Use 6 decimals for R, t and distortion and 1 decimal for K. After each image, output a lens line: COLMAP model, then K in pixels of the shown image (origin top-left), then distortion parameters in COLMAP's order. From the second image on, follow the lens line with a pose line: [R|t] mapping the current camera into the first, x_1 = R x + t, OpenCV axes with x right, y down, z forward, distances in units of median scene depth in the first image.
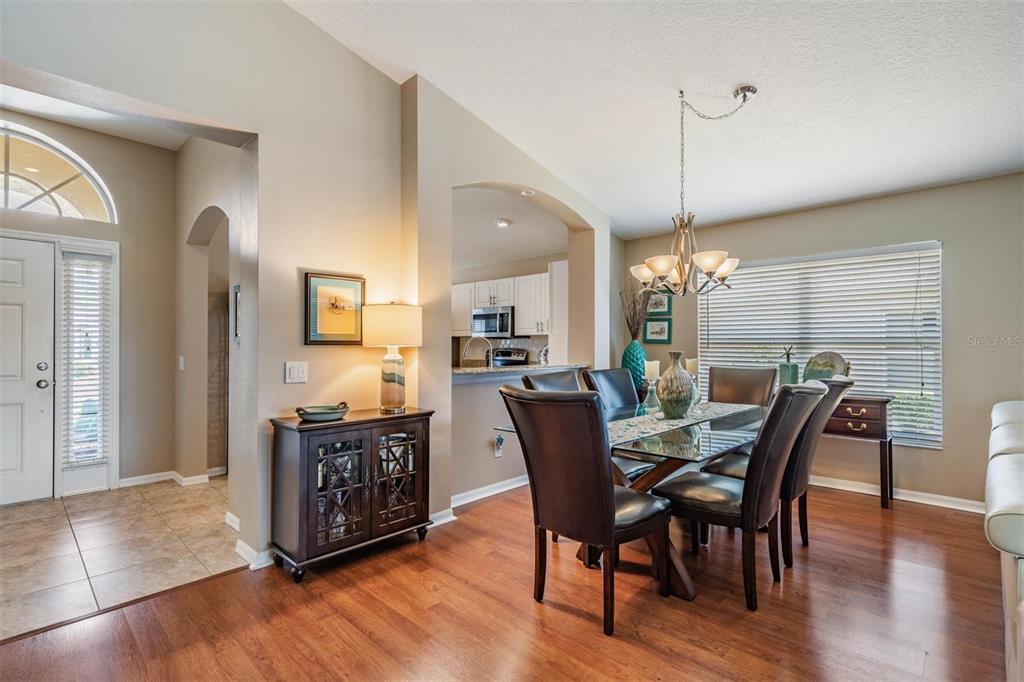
lens RADIAL K [[474.8, 0, 512.0], [0, 474.8, 341.0], [0, 0, 1]] dist [0.001016, 0.000083]
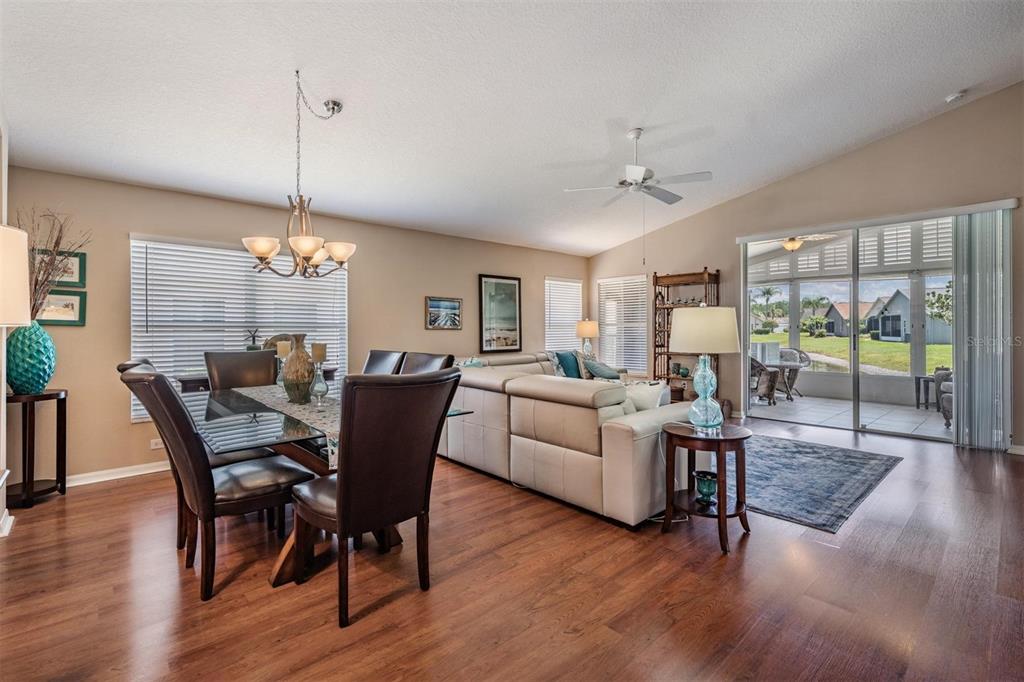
lens RADIAL K [[458.5, 0, 506.9], [0, 458.5, 329.8], [0, 0, 1]] dist [-0.000386, -0.000226]
pose [[0.080186, -0.000881, 0.996780, -0.447058], [-0.008195, 0.999965, 0.001543, 0.006296], [-0.996746, -0.008292, 0.080176, 0.389491]]
